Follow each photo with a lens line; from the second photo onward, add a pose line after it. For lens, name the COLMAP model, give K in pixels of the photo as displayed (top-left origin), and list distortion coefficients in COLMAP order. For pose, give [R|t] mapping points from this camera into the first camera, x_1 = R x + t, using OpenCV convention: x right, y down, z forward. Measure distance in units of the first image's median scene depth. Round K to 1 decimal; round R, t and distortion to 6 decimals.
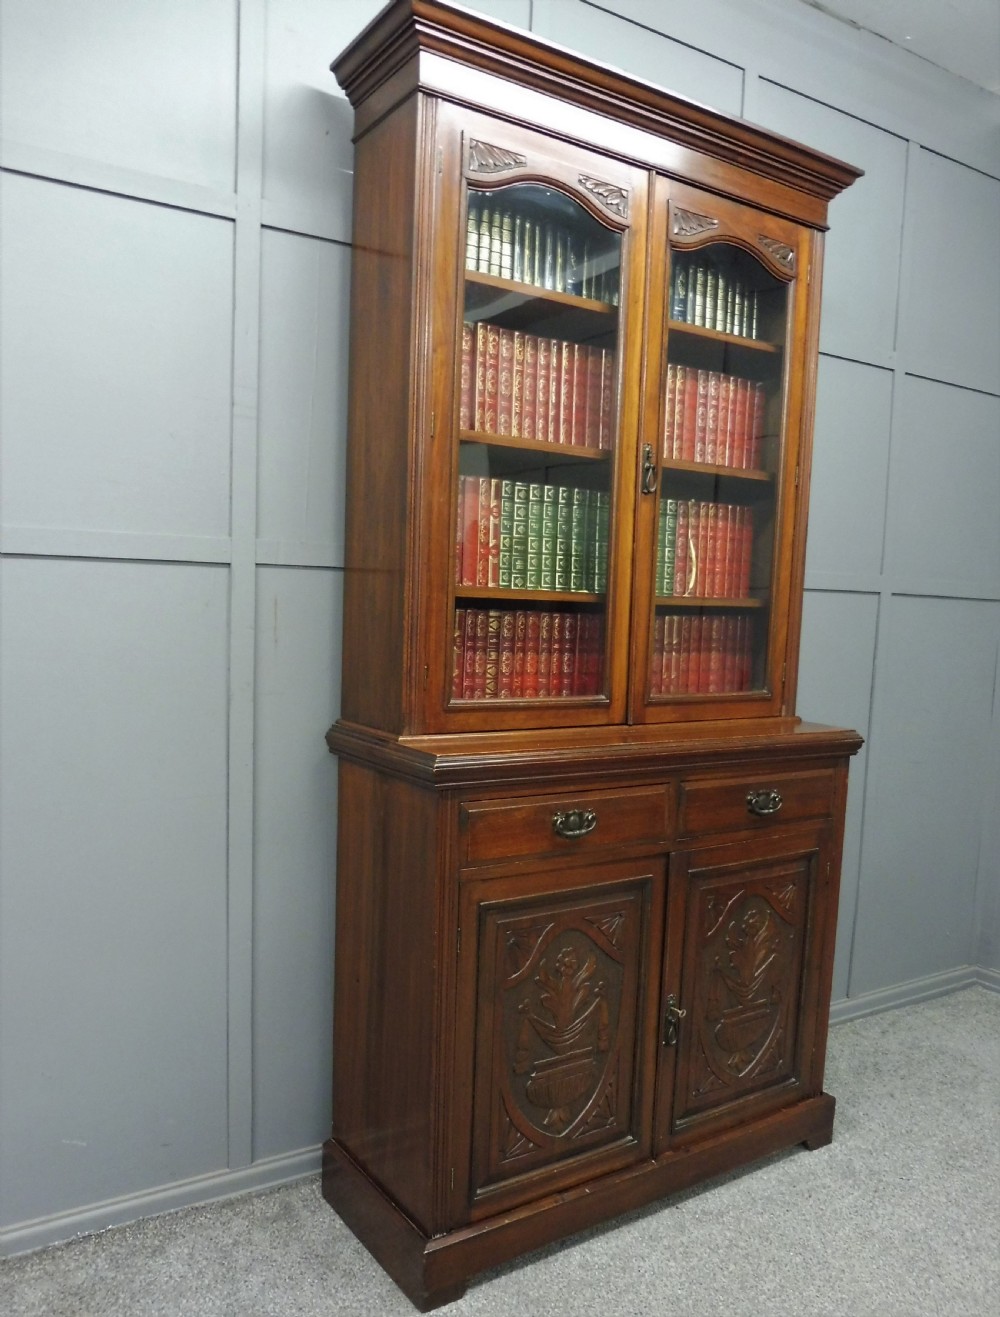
lens RADIAL K [[1037.6, 0, 517.1], [0, 1037.6, 707.5], [0, 0, 1]] dist [-0.045500, 0.000055]
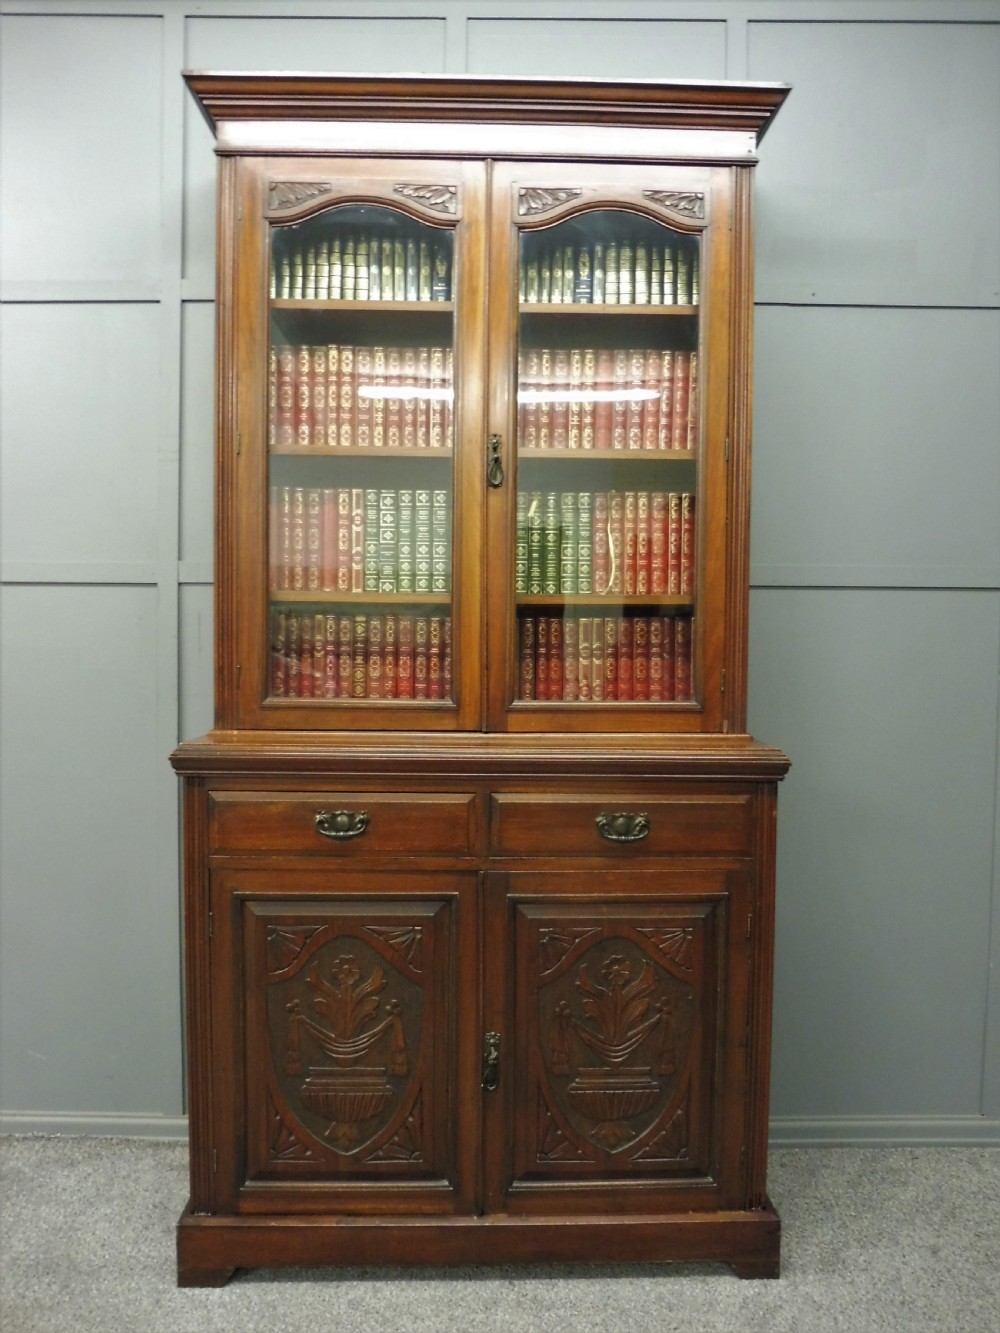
lens RADIAL K [[968.8, 0, 490.2], [0, 968.8, 670.2], [0, 0, 1]] dist [-0.051538, 0.015257]
pose [[0.840331, -0.010012, -0.541981, 0.594856], [-0.037115, 0.996420, -0.075953, 0.027766], [0.540802, 0.083941, 0.836951, 0.269050]]
